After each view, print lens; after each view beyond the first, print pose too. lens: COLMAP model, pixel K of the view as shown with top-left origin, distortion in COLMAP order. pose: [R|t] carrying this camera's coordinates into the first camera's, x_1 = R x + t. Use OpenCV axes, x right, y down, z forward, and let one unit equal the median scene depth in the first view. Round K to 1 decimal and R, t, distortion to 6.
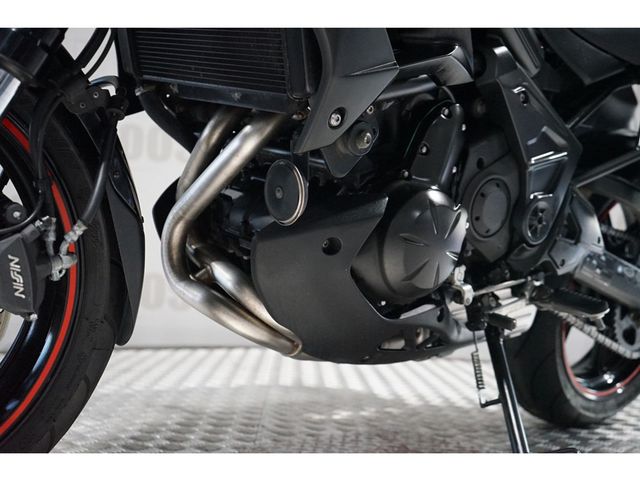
lens RADIAL K [[831.3, 0, 320.0], [0, 831.3, 240.0], [0, 0, 1]] dist [0.009131, 0.006668]
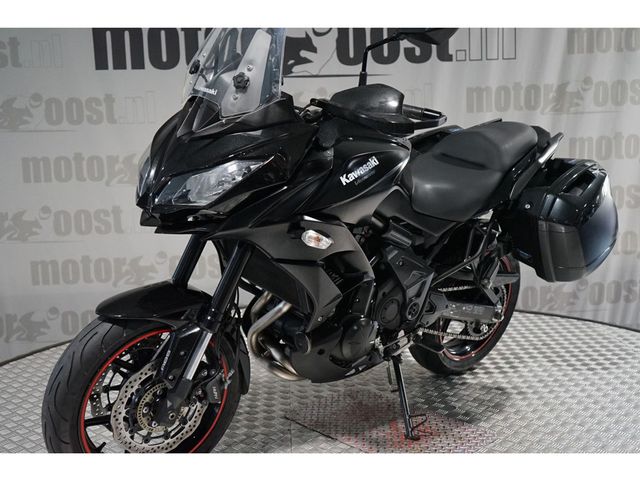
lens RADIAL K [[831.3, 0, 320.0], [0, 831.3, 240.0], [0, 0, 1]] dist [0.009131, 0.006668]
pose [[0.997552, -0.069432, 0.008287, 0.011432], [0.066229, 0.976189, 0.206566, -0.706085], [-0.022432, -0.205512, 0.978398, -1.159167]]
